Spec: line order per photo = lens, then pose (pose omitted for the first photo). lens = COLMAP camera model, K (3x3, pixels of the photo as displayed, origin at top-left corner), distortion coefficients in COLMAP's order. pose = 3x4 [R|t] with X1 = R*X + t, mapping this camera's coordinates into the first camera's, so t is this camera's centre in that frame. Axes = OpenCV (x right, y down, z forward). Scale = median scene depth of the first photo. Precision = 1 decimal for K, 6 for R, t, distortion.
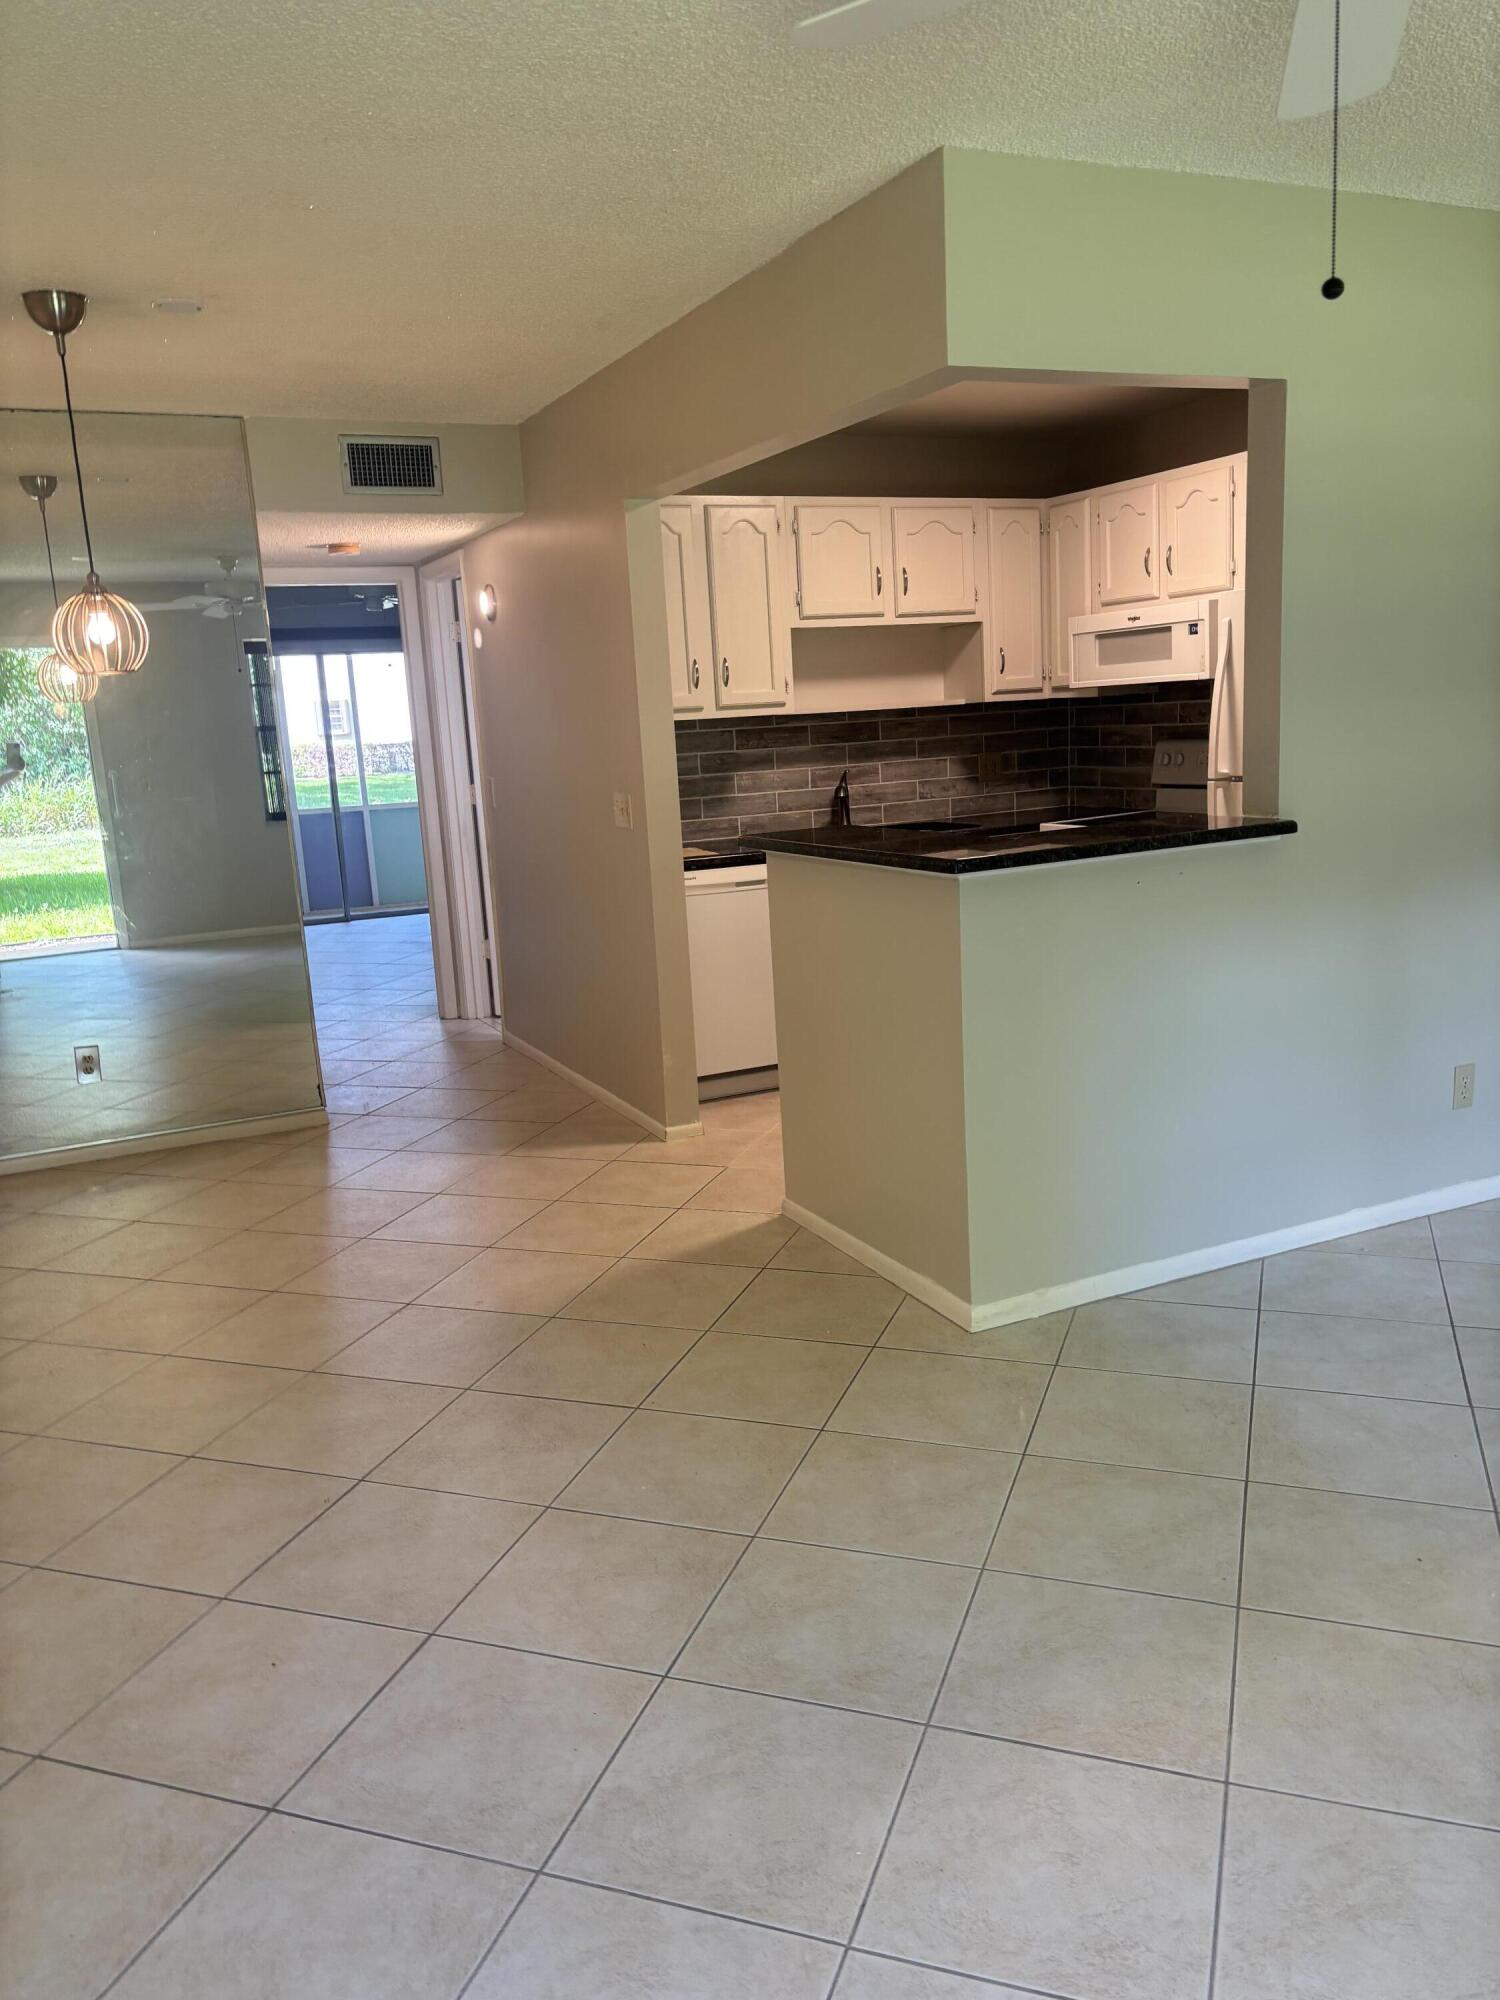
lens RADIAL K [[1509.8, 0, 750.0], [0, 1509.8, 1000.0], [0, 0, 1]] dist [0.090523, -0.095974]
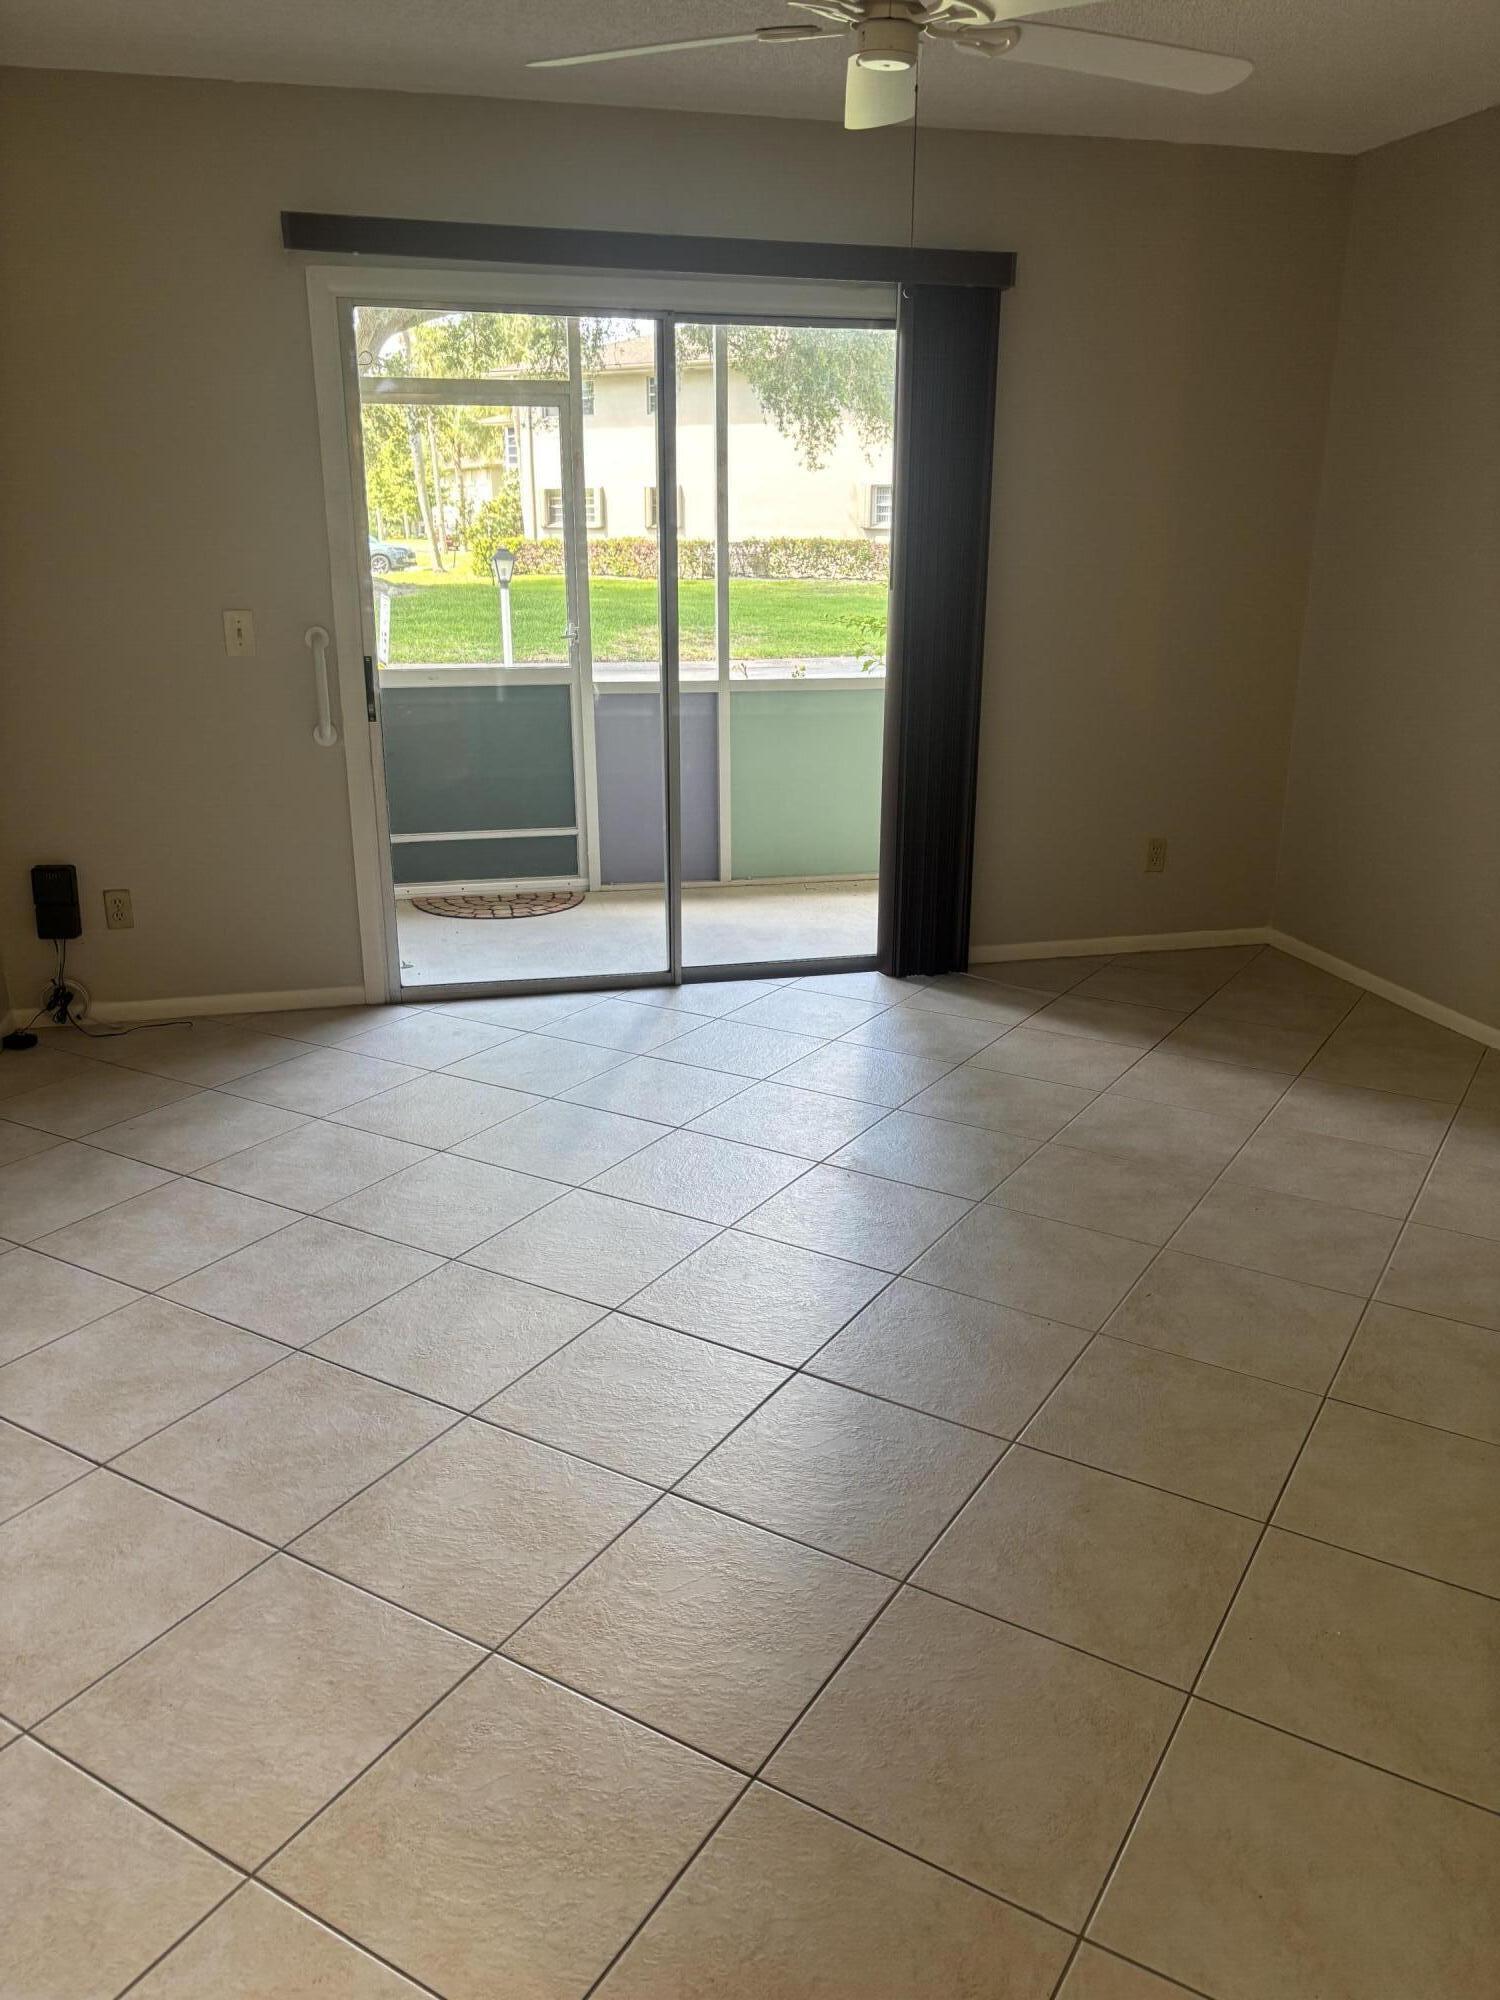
lens RADIAL K [[1509.8, 0, 750.0], [0, 1509.8, 1000.0], [0, 0, 1]] dist [0.090523, -0.095974]
pose [[0.977991, 0.113702, -0.174944, -0.381207], [-0.092053, 0.987588, 0.127261, -0.230739], [0.187242, -0.108356, 0.976319, 1.321106]]
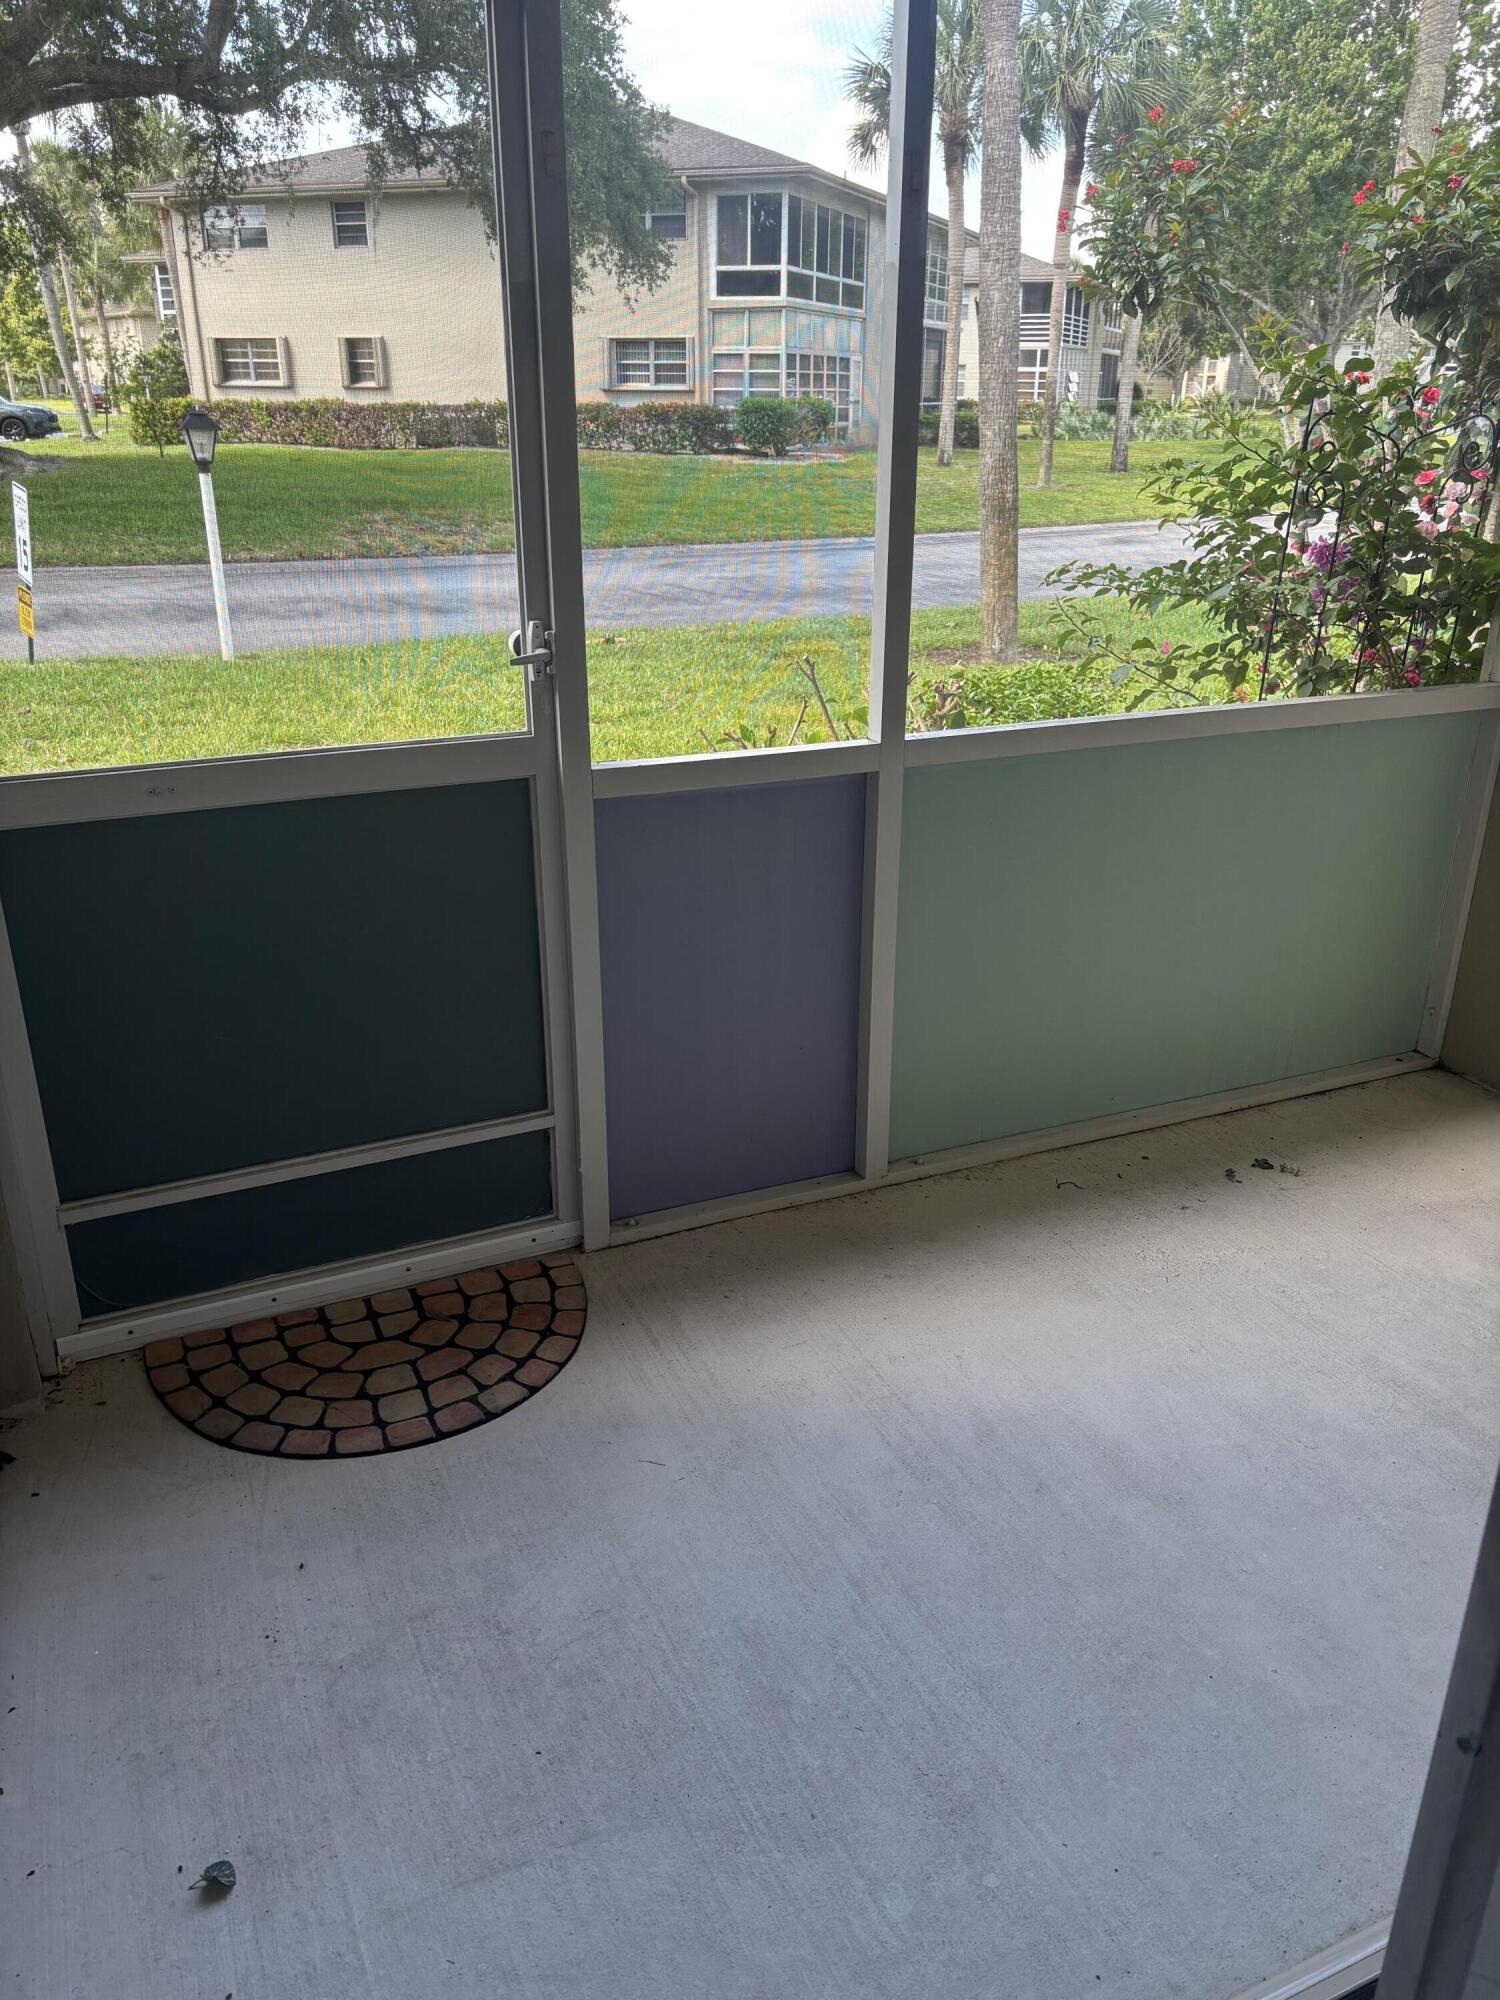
lens RADIAL K [[1508.6, 0, 750.0], [0, 1508.6, 1000.0], [0, 0, 1]] dist [0.122529, -0.128640]
pose [[0.998369, 0.056543, 0.007931, -0.720081], [-0.057020, 0.980167, 0.189795, -0.347449], [0.002958, -0.189938, 0.981792, 2.089344]]
